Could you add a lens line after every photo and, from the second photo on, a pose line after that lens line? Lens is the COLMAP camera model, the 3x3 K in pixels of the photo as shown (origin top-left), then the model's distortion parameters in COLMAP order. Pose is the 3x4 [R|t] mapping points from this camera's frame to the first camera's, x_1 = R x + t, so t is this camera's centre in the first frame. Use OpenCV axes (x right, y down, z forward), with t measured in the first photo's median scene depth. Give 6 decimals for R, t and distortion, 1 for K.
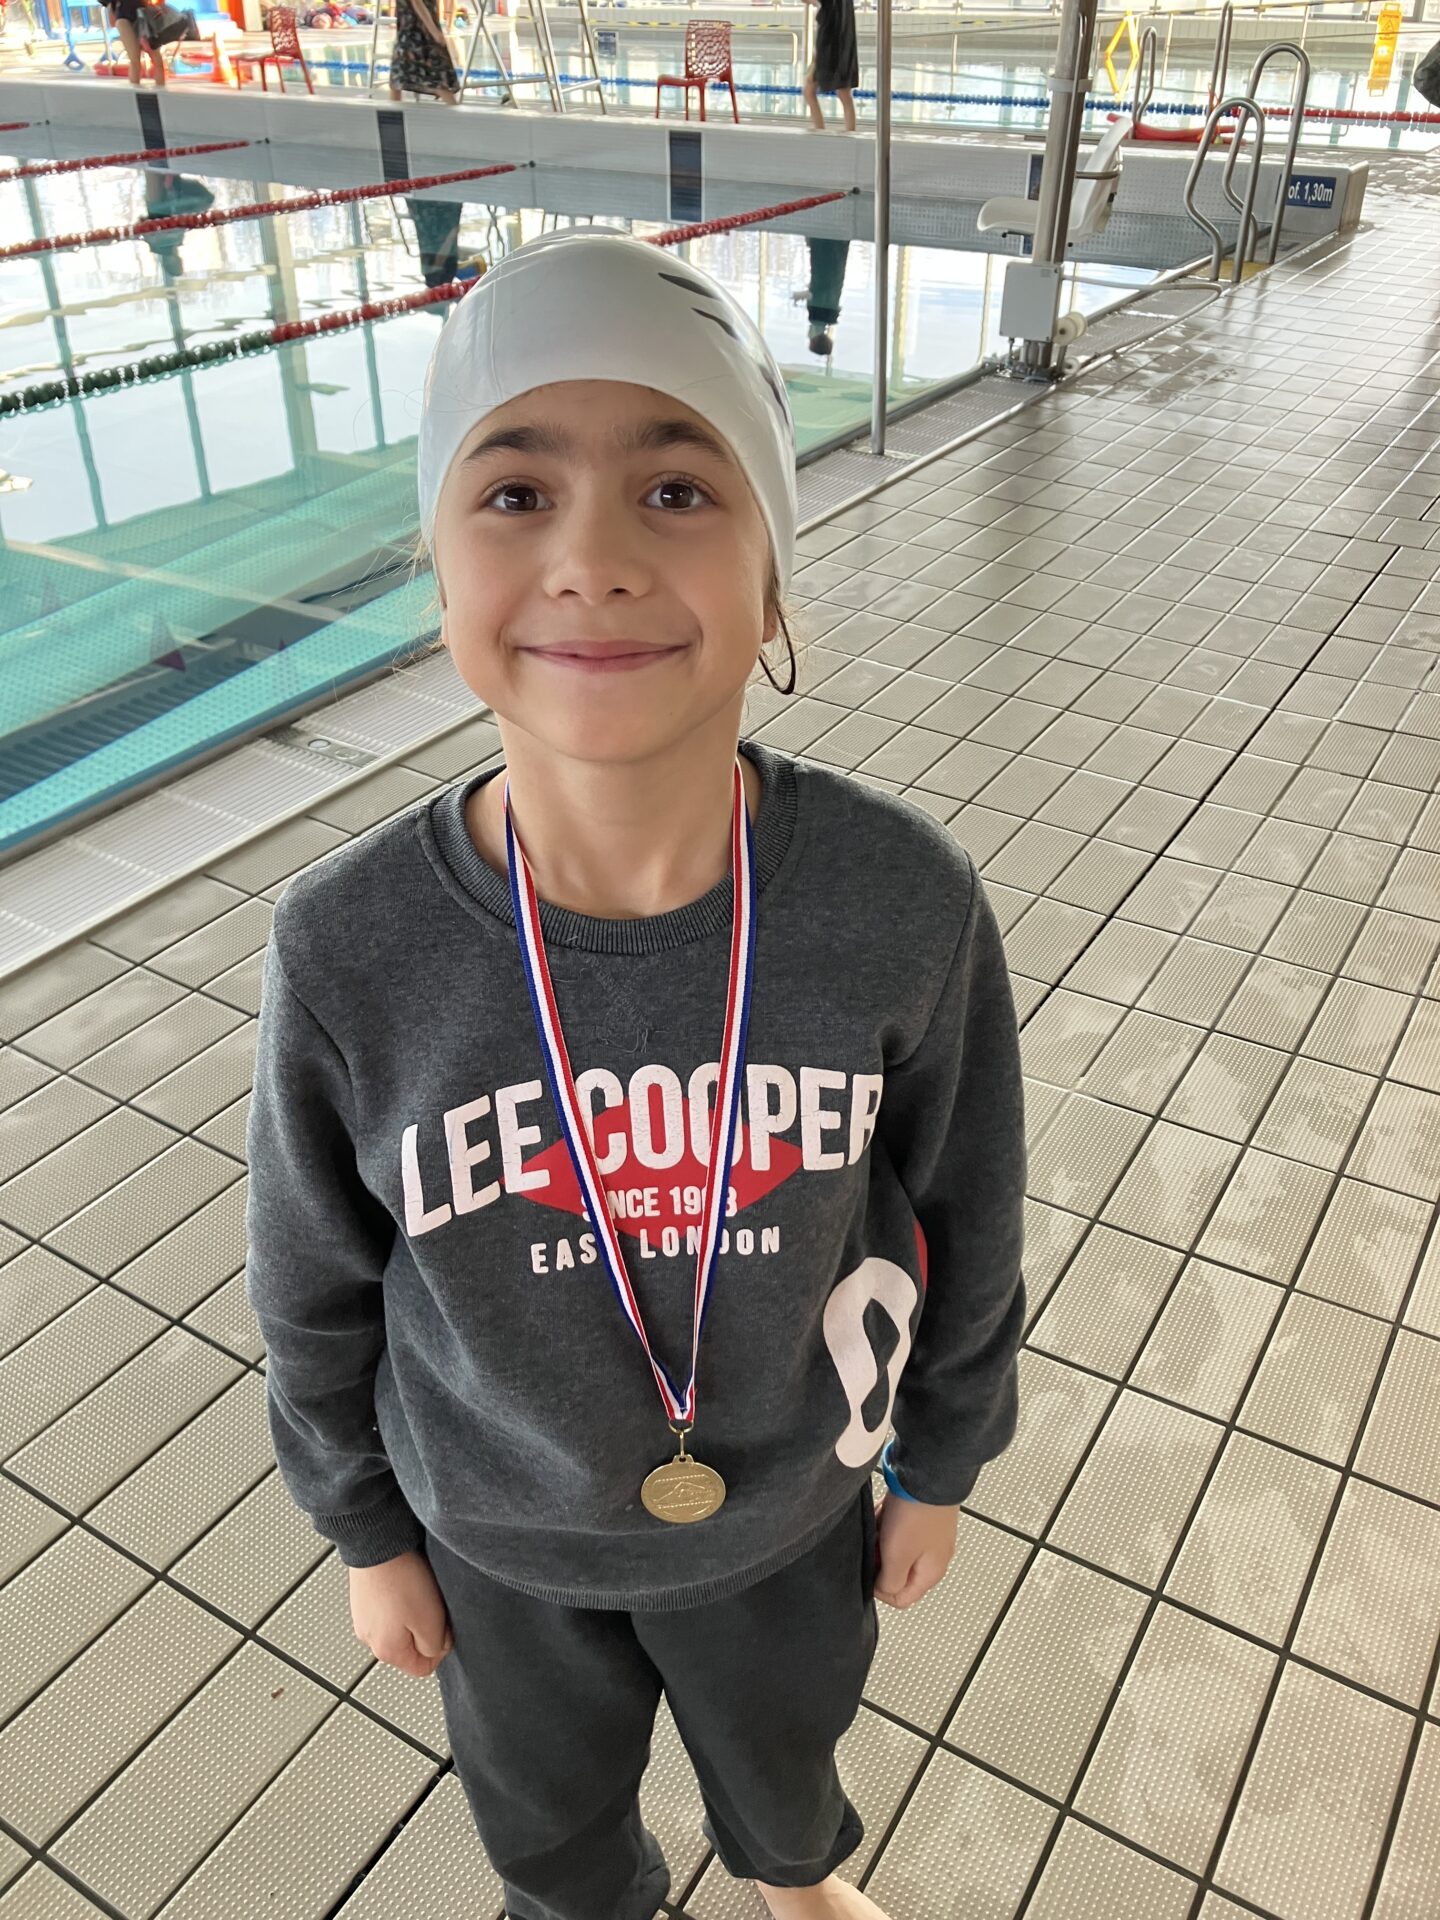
lens RADIAL K [[1616.6, 0, 721.5], [0, 1616.6, 965.2], [0, 0, 1]] dist [0.024855, 0.012488]
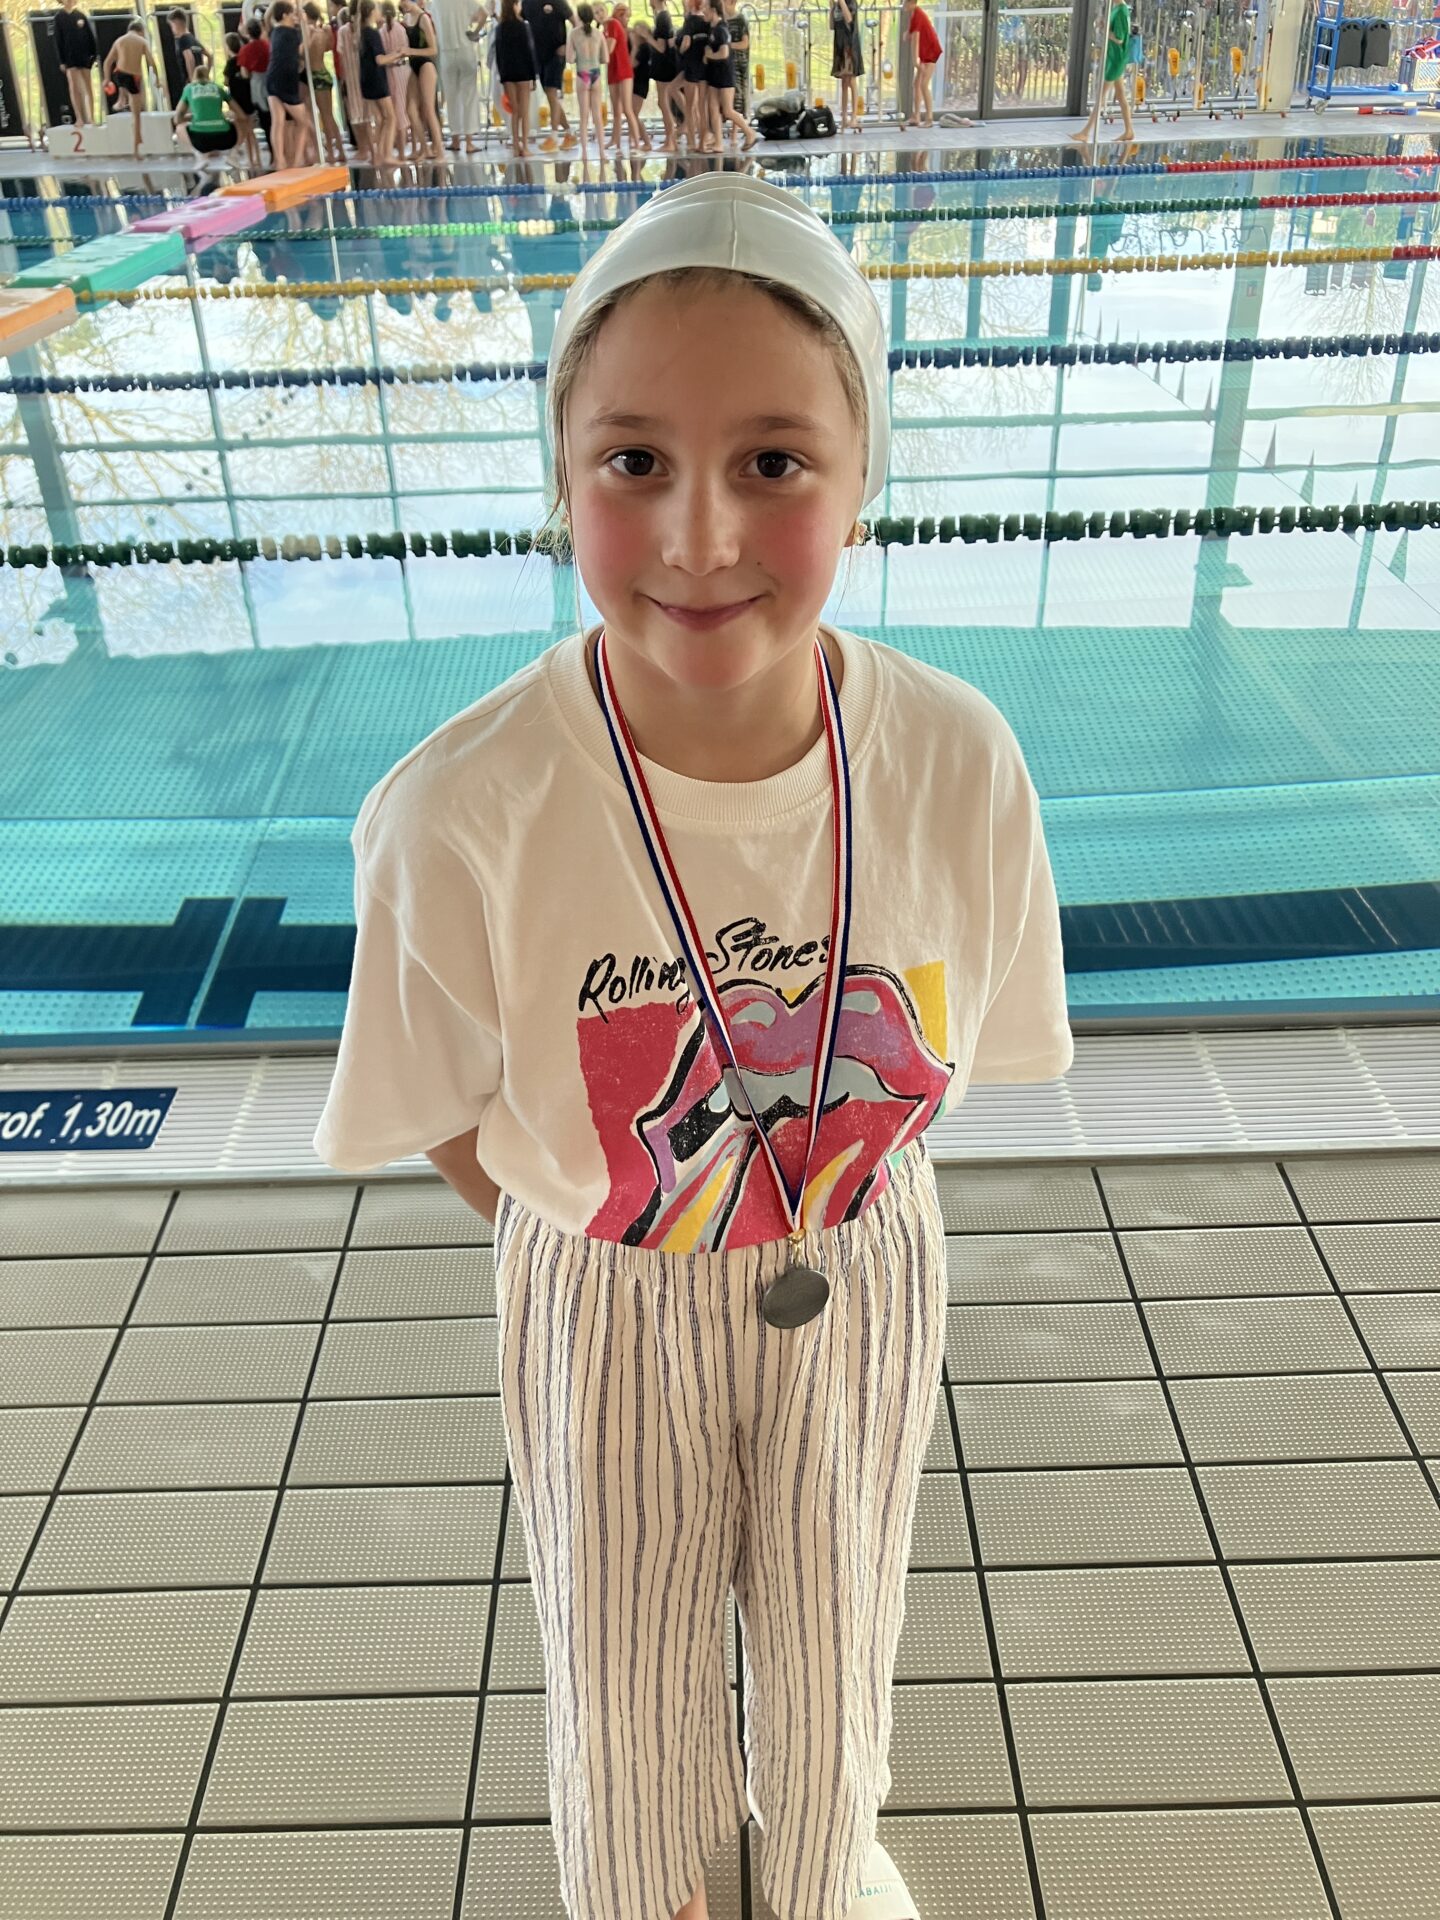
lens RADIAL K [[1616.6, 0, 719.3], [0, 1616.6, 954.5], [0, 0, 1]] dist [0.024855, 0.012488]
pose [[0.528458, 0.424432, -0.735248, 0.158395], [-0.438997, 0.877898, 0.191250, -0.454163], [0.726646, 0.221704, 0.650256, 0.767910]]
